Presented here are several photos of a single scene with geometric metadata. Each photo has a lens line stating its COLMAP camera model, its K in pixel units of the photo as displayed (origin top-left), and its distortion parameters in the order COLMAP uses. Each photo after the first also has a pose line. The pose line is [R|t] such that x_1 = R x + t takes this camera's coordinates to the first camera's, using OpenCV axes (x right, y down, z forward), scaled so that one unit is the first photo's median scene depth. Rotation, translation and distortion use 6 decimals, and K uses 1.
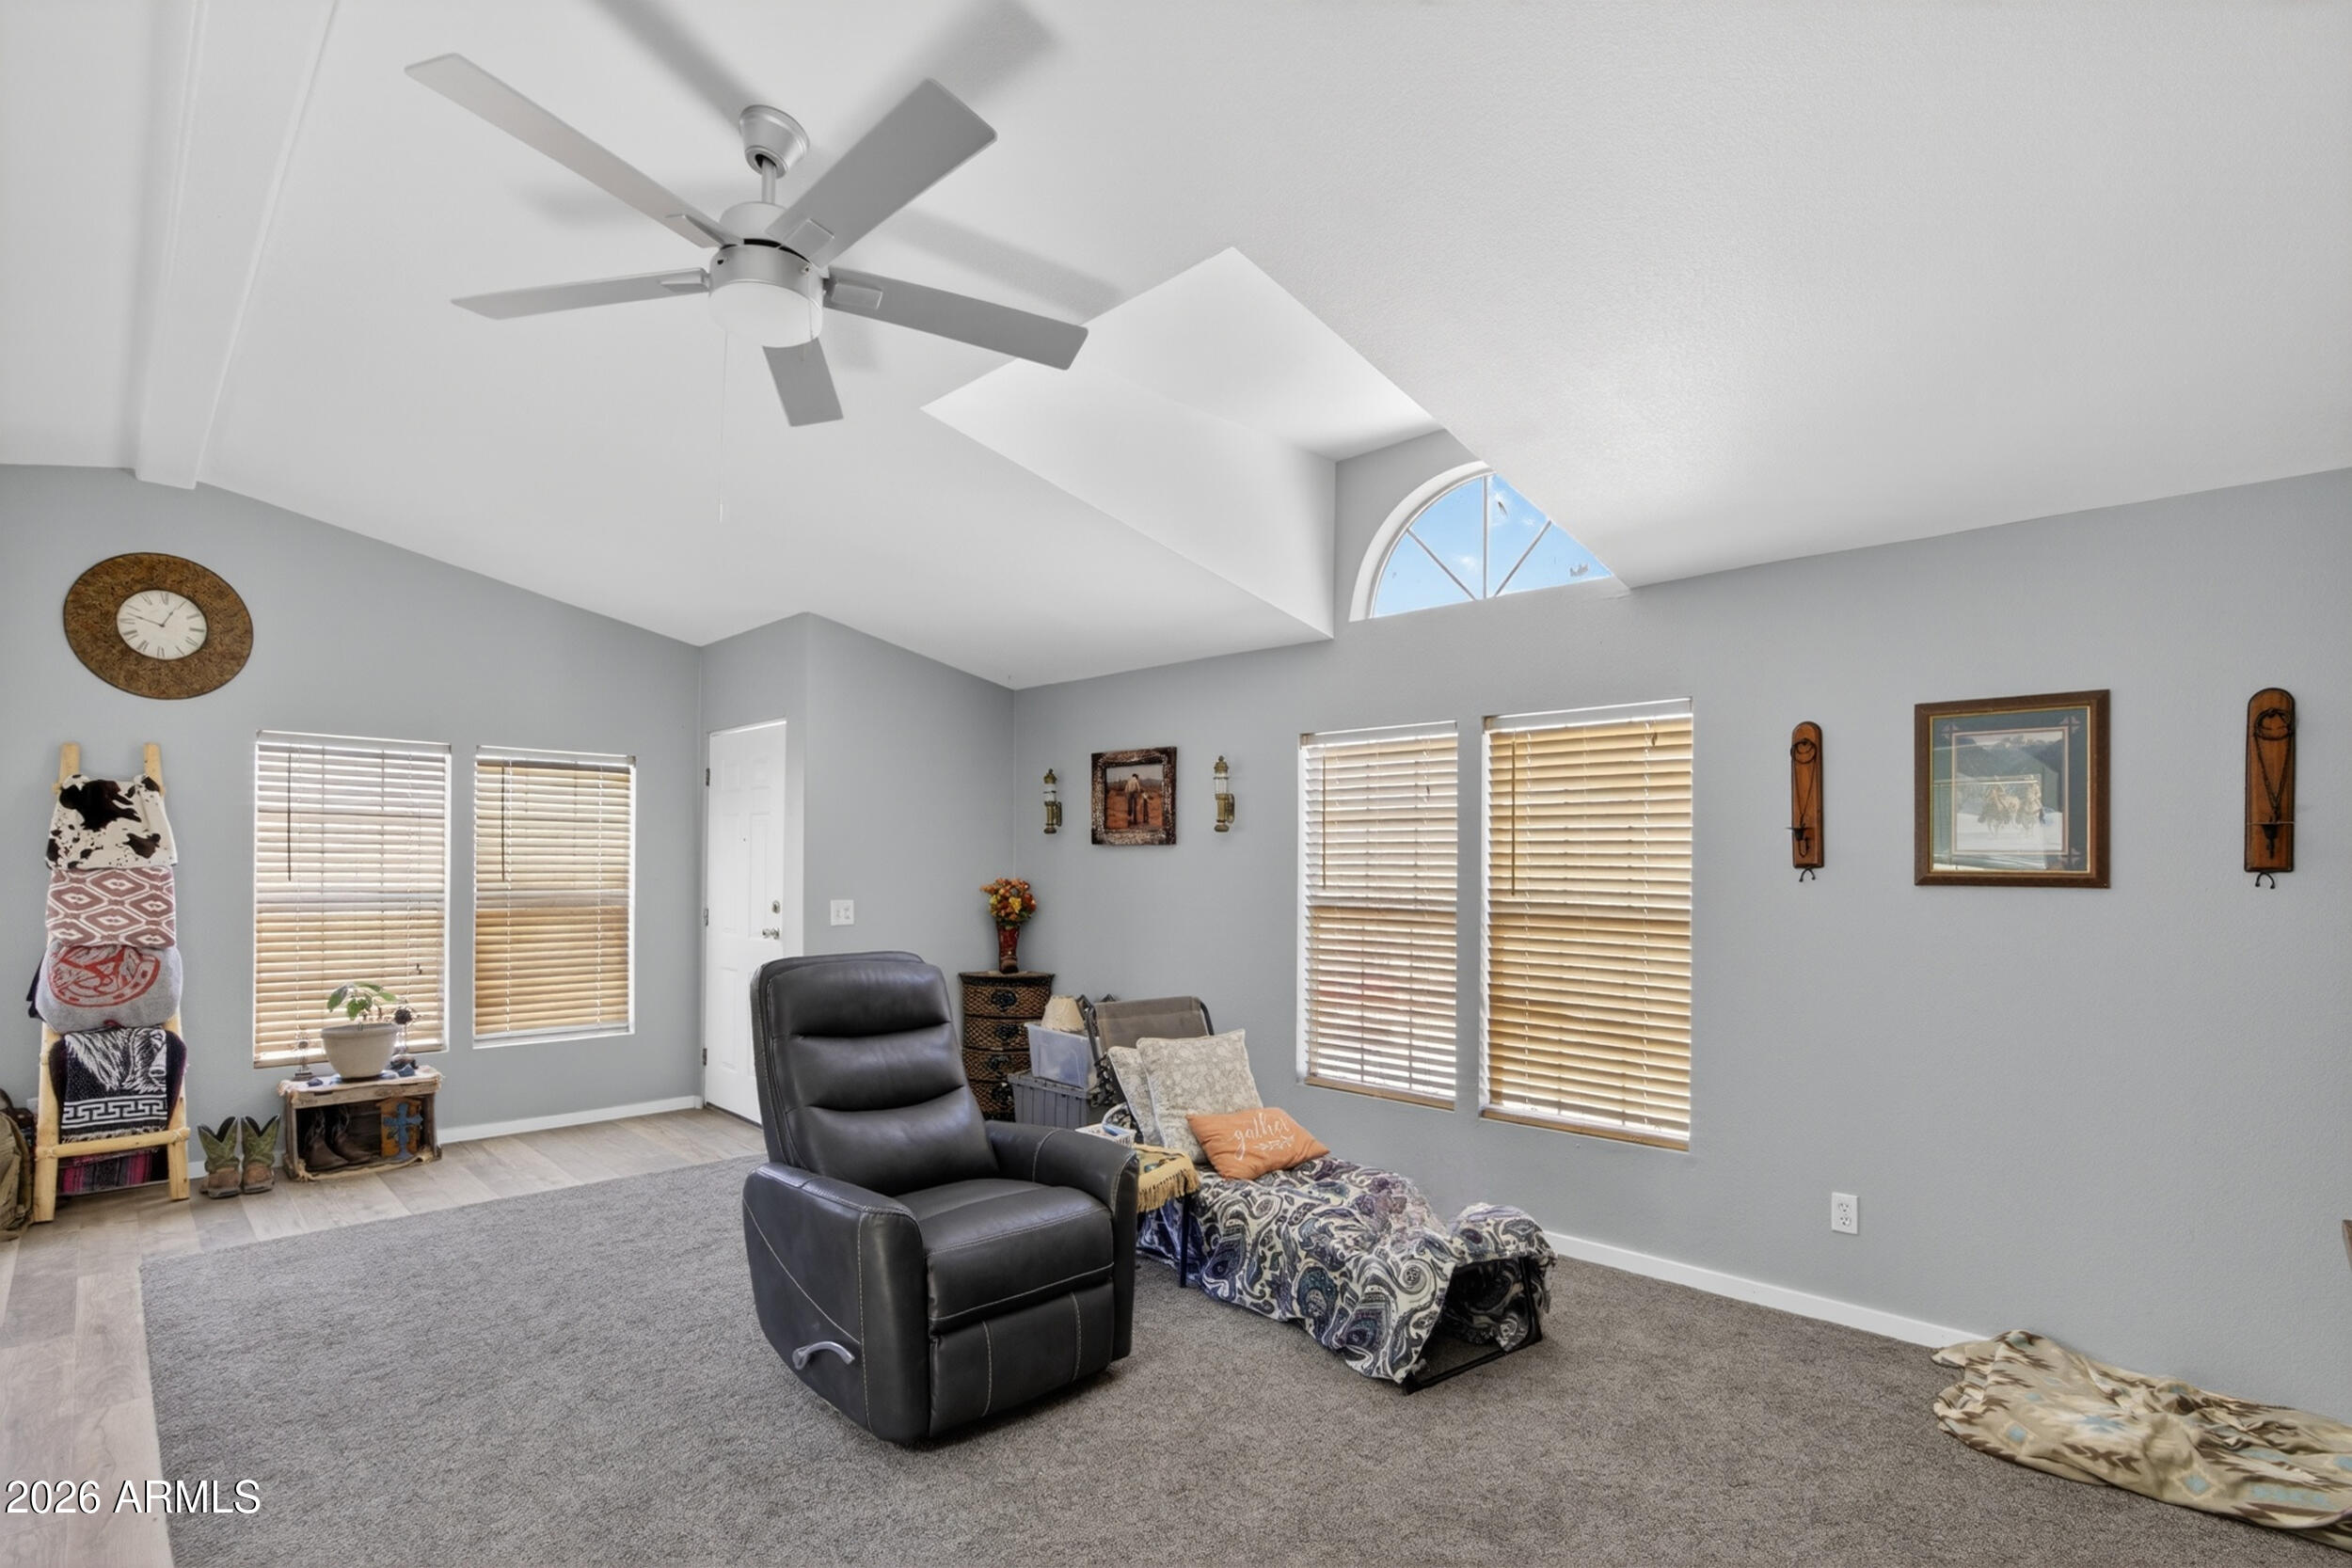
lens RADIAL K [[1170.6, 0, 1166.4], [0, 1170.6, 860.9], [0, 0, 1]] dist [-0.001006, 0.000219]
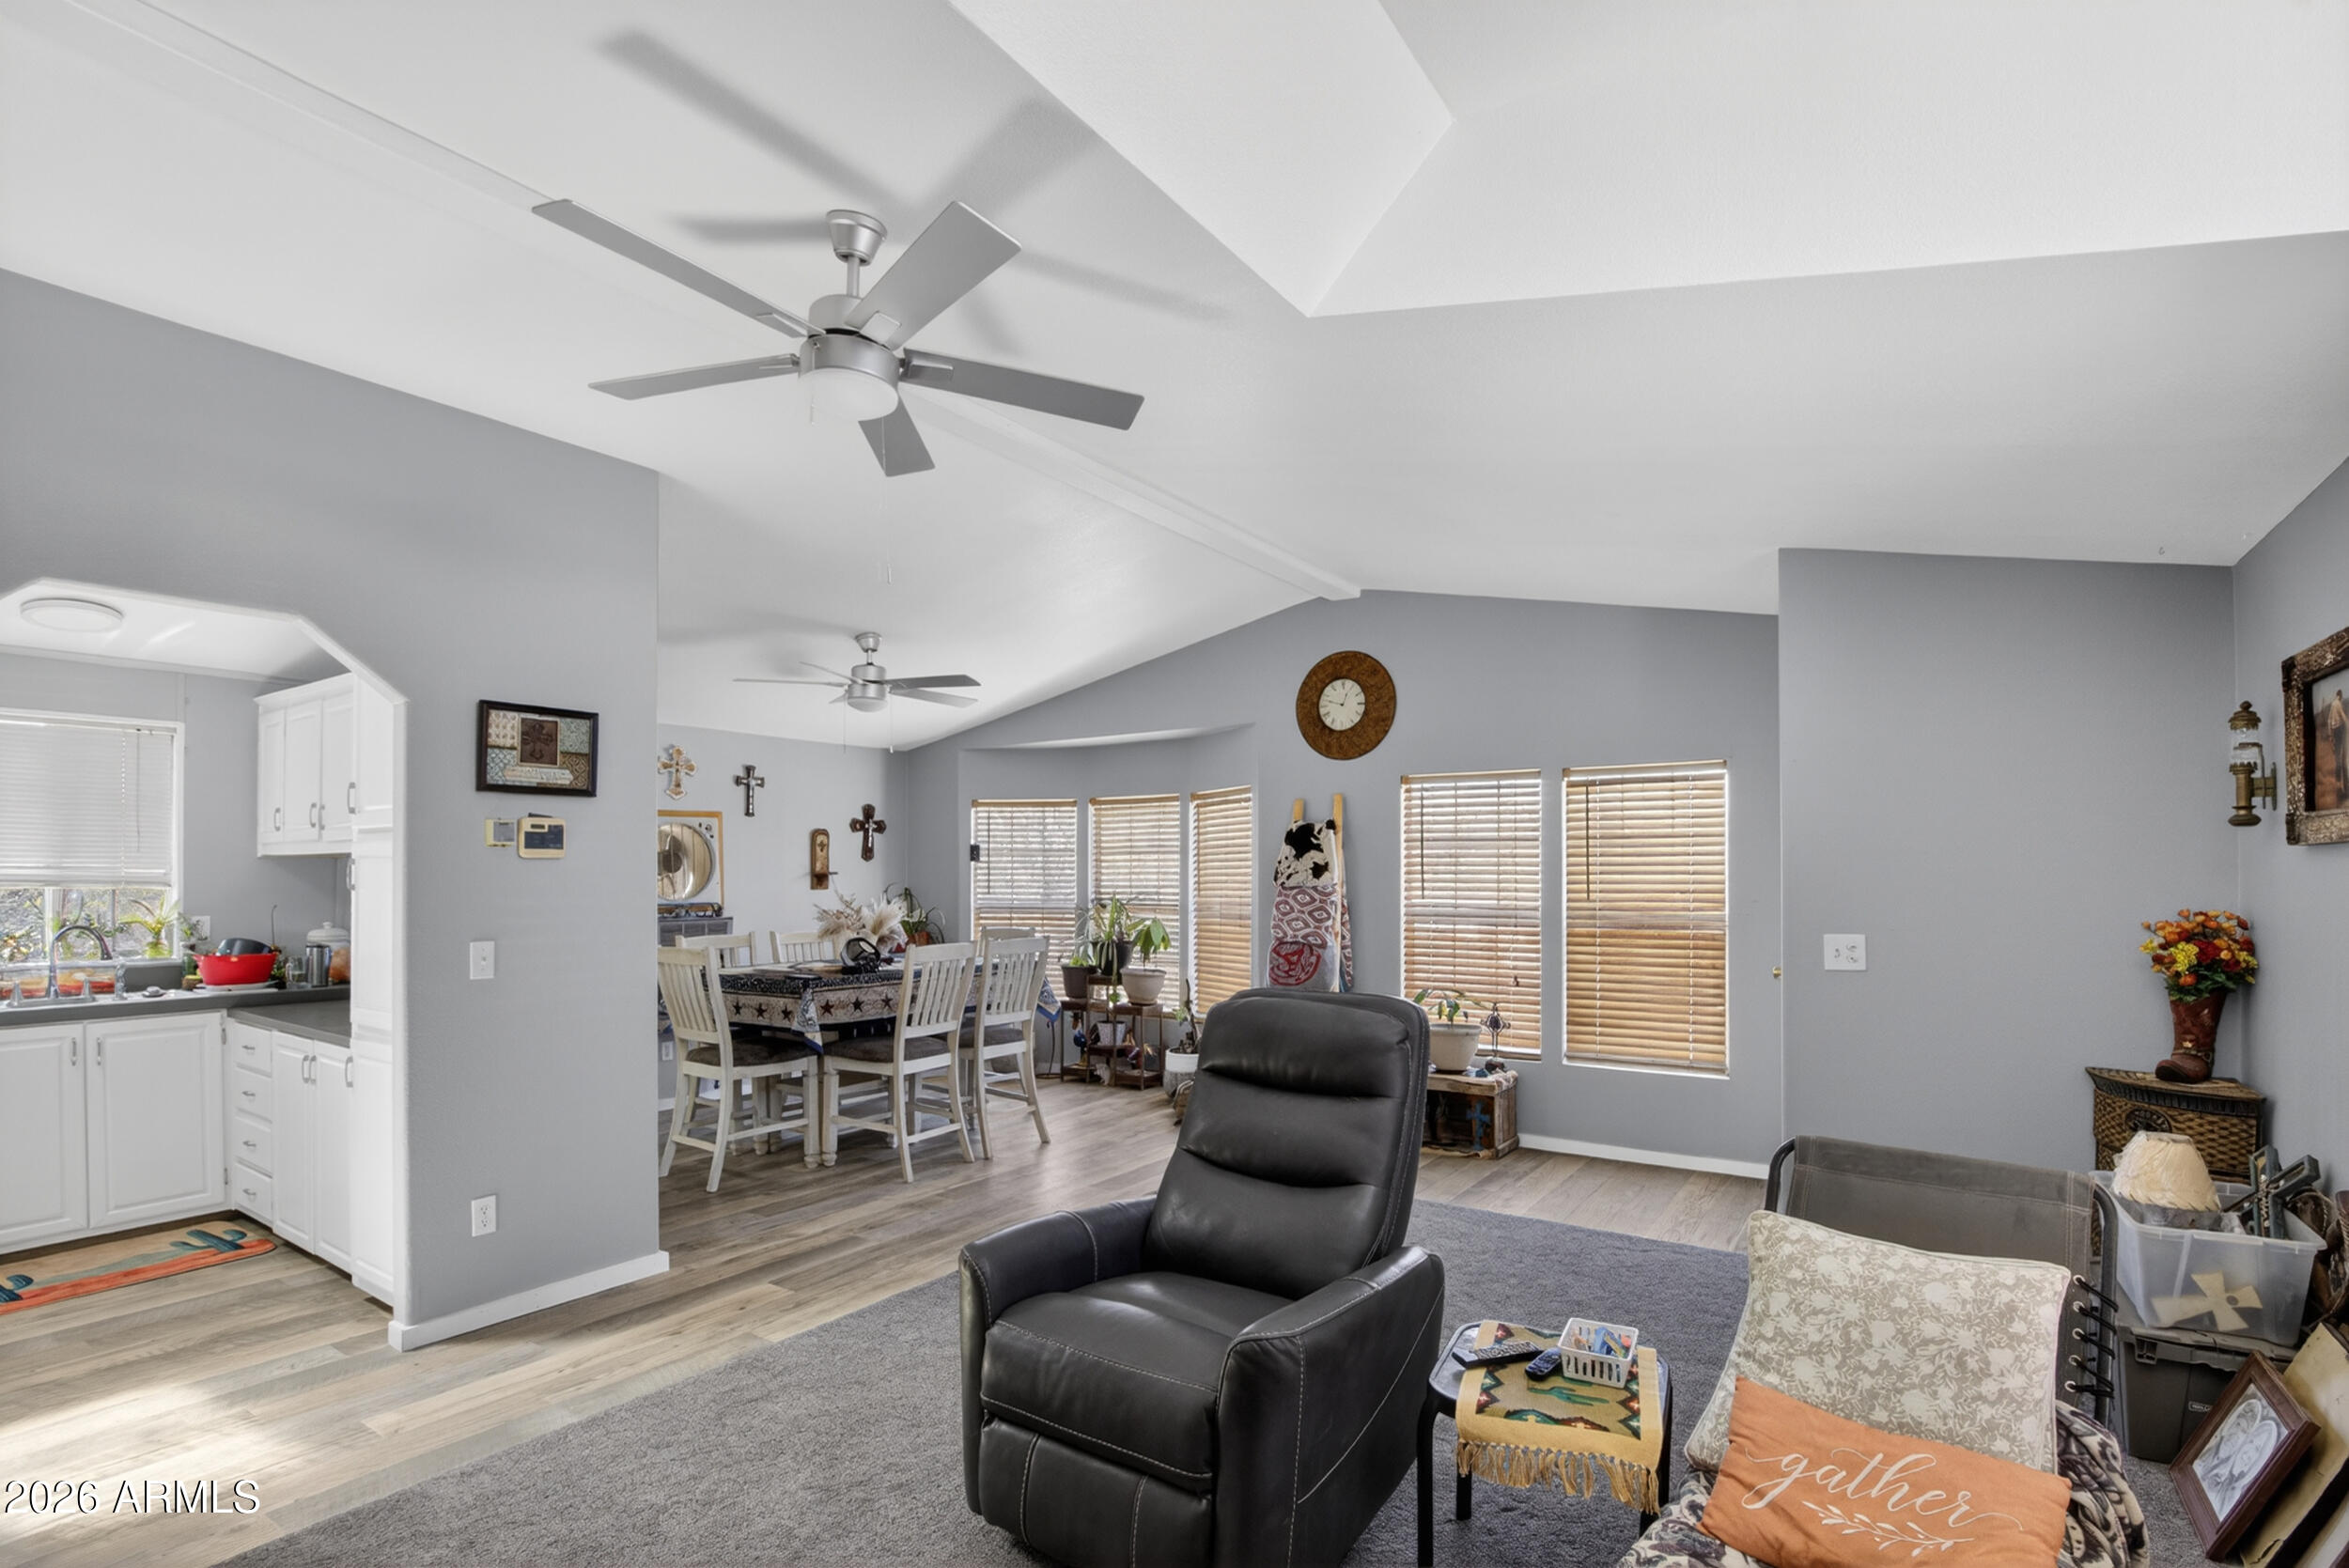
lens RADIAL K [[1169.1, 0, 1164.9], [0, 1169.1, 860.8], [0, 0, 1]] dist [-0.001006, 0.000219]
pose [[0.190525, -0.017824, -0.981521, 0.435352], [0.004628, 0.999840, -0.017258, -0.001344], [0.981672, -0.001254, 0.190577, 0.580387]]
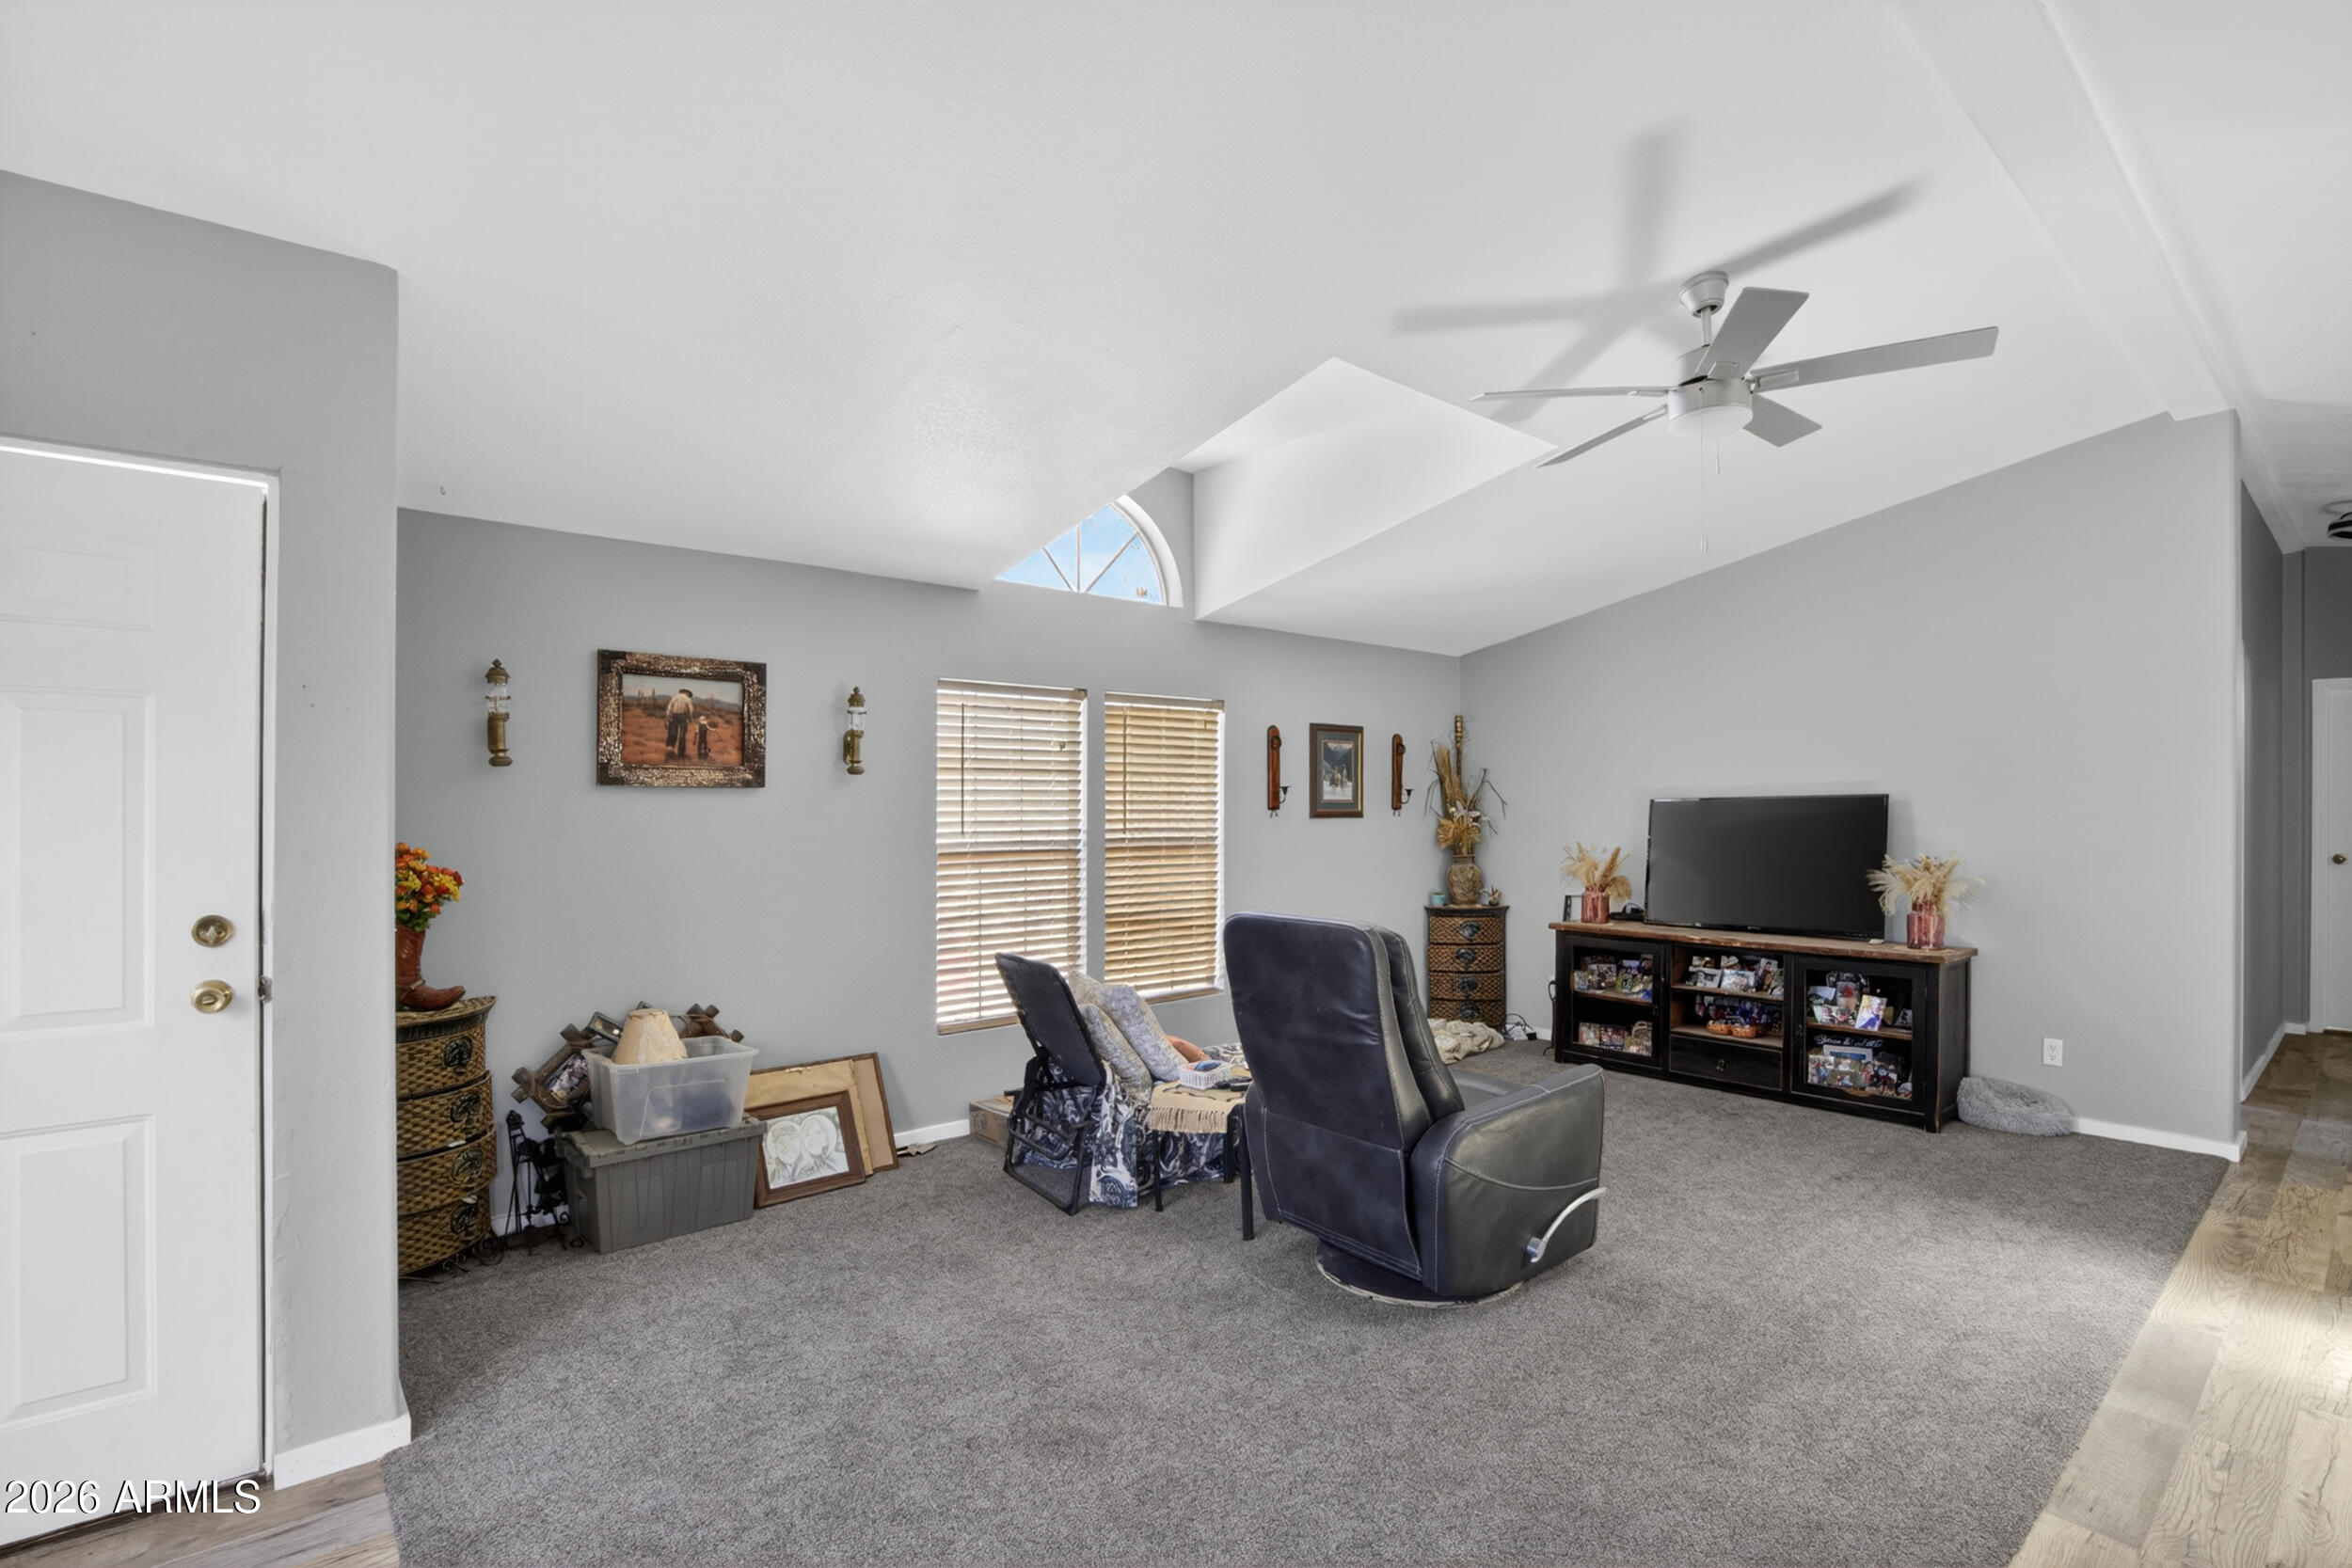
lens RADIAL K [[1054.7, 0, 1177.3], [0, 1054.7, 795.4], [0, 0, 1]] dist [-0.020825, 0.000434]
pose [[0.089344, -0.000673, 0.996001, -0.832625], [-0.003364, 0.999994, 0.000978, -0.012811], [-0.995995, -0.003438, 0.089342, 0.812676]]
